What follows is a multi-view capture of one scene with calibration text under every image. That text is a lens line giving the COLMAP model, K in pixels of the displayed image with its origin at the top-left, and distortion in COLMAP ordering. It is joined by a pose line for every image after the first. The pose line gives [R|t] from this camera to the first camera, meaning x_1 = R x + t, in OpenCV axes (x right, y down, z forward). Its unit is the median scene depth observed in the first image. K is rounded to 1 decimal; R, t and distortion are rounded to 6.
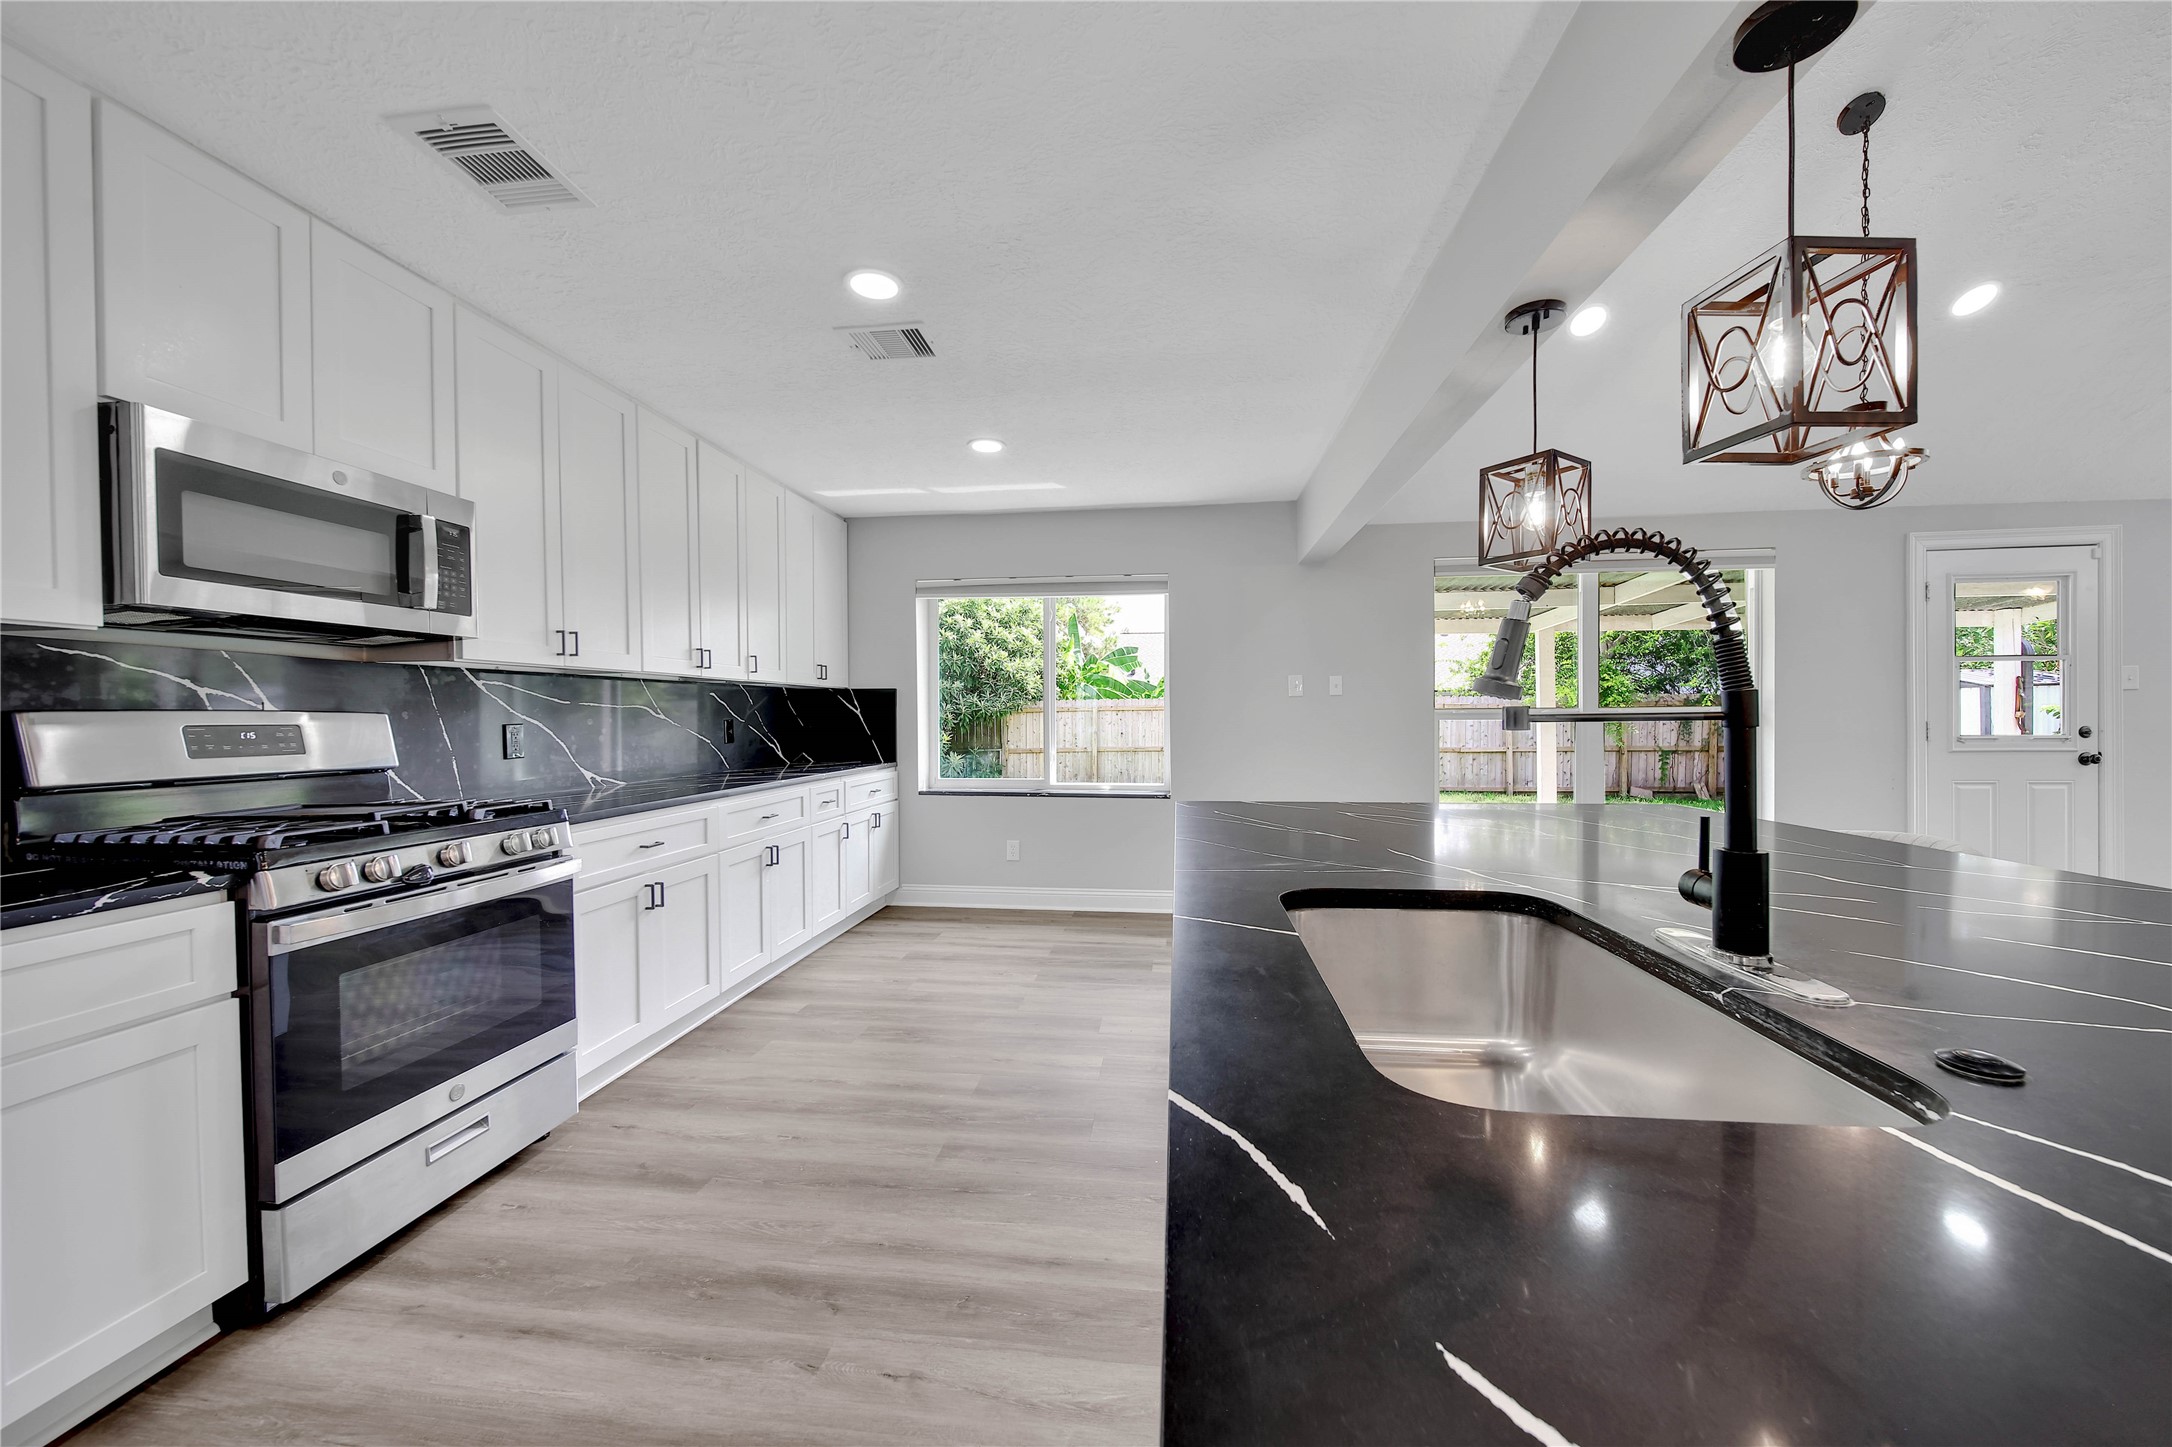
lens RADIAL K [[790.4, 0, 1083.0], [0, 790.4, 723.6], [0, 0, 1]] dist [0.001412, 0.000047]
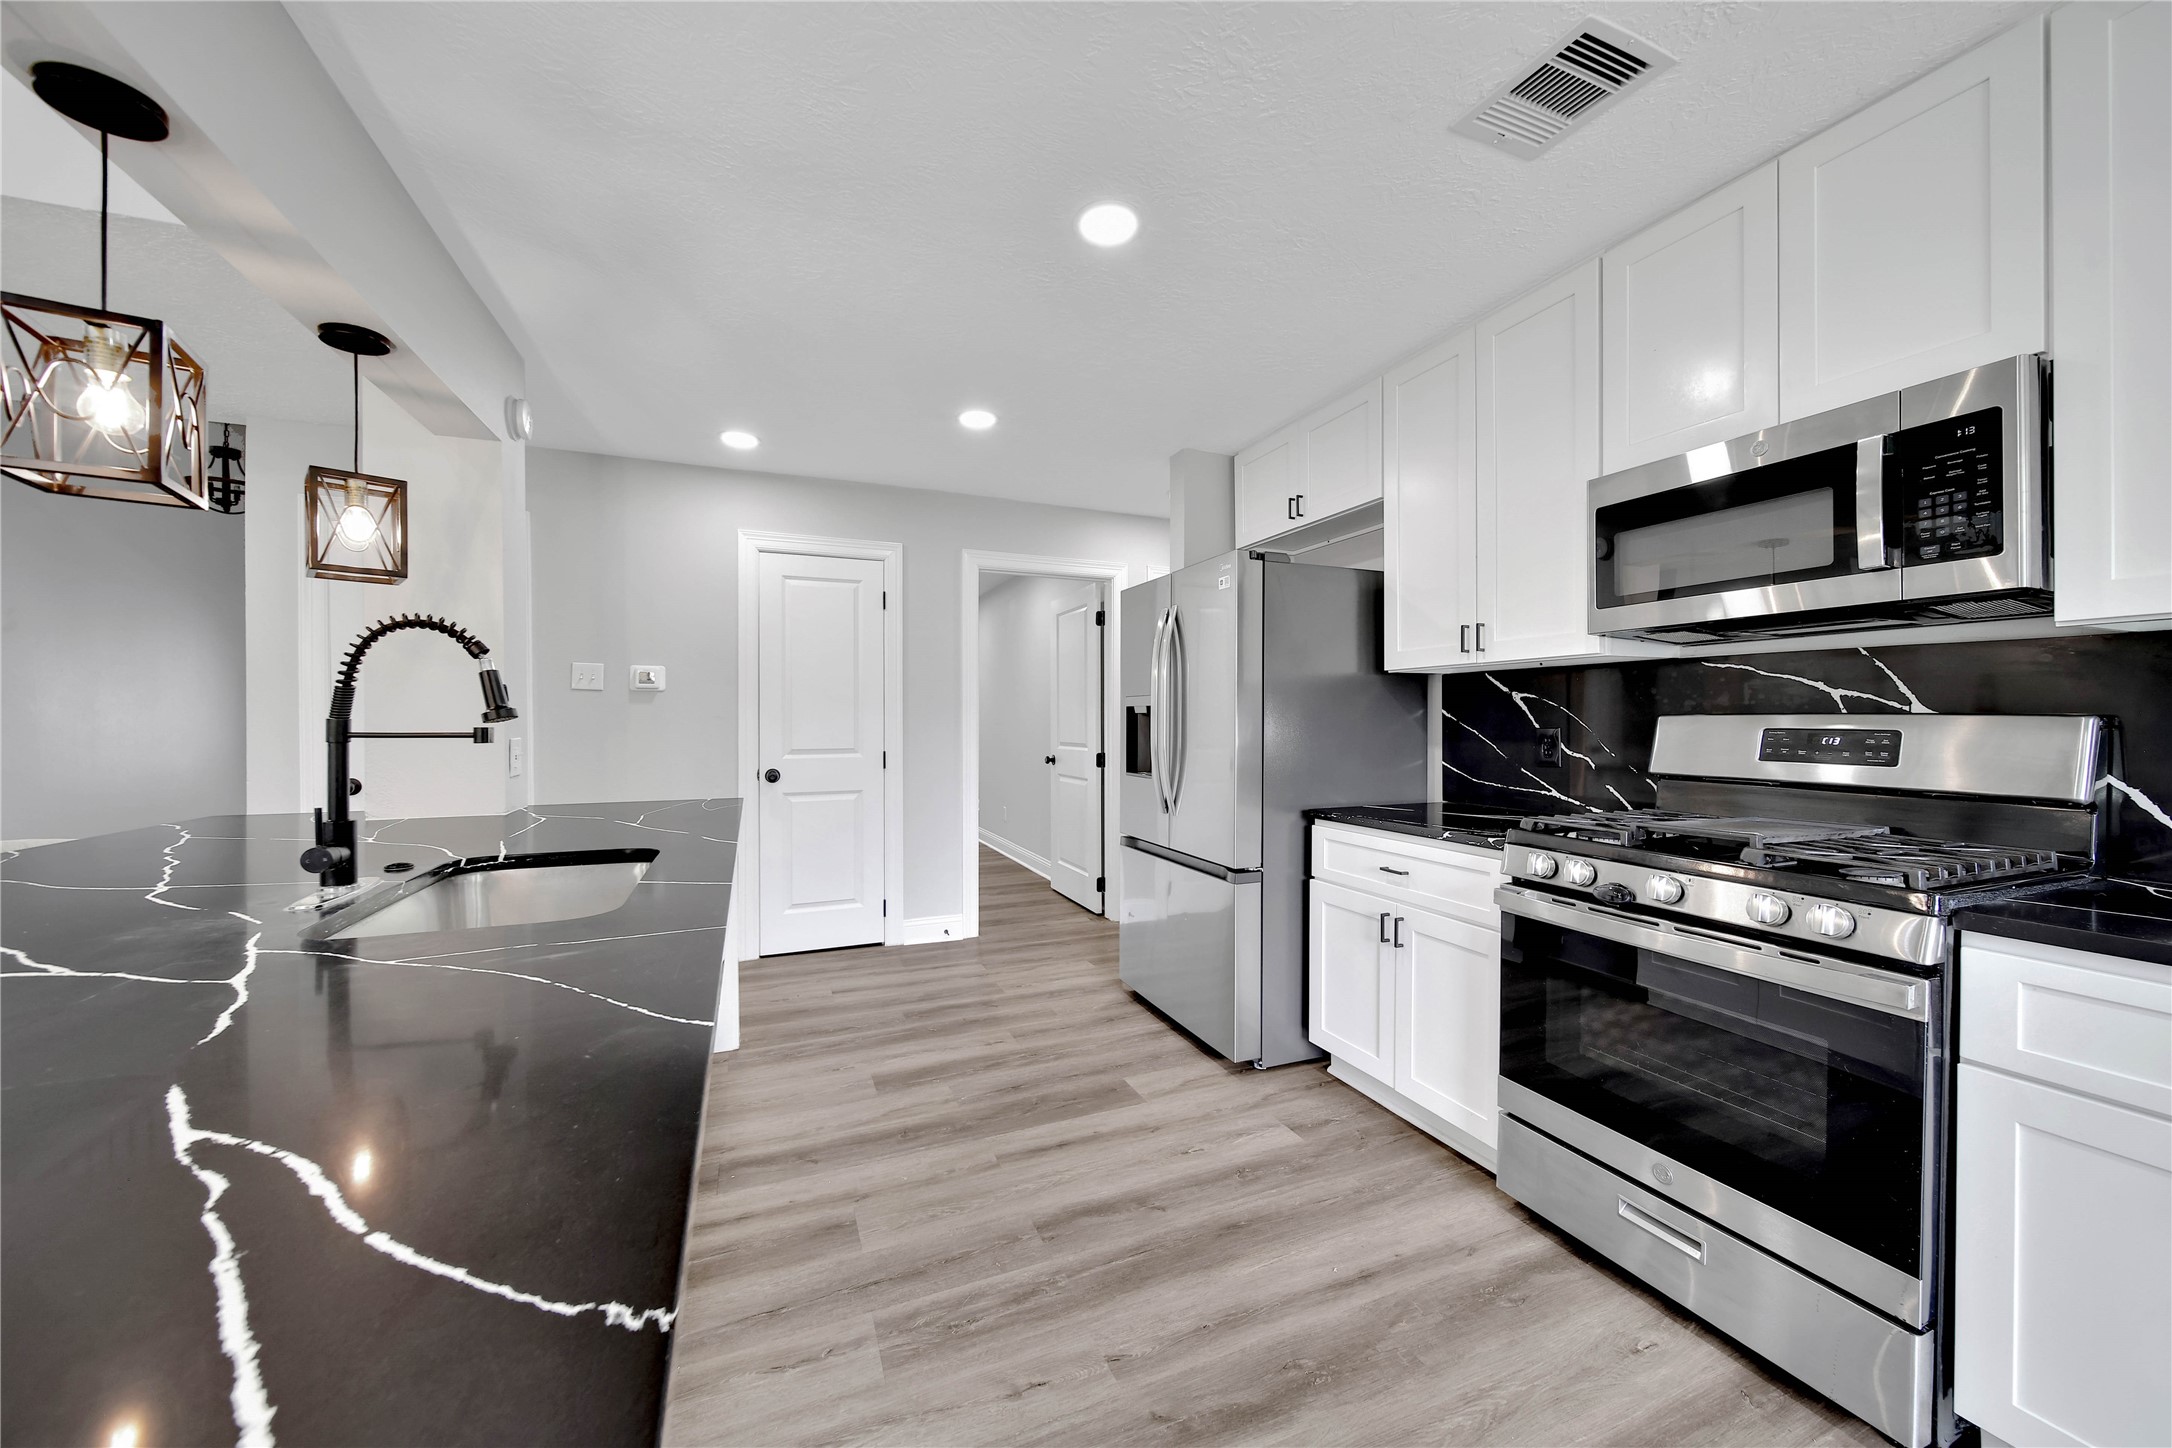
lens RADIAL K [[790.4, 0, 1082.7], [0, 790.4, 715.5], [0, 0, 1]] dist [0.001412, 0.000047]
pose [[-0.871822, 0.004819, -0.489799, 0.176869], [0.000972, 0.999967, 0.008107, -0.028254], [0.489821, 0.006592, -0.871798, 1.726298]]
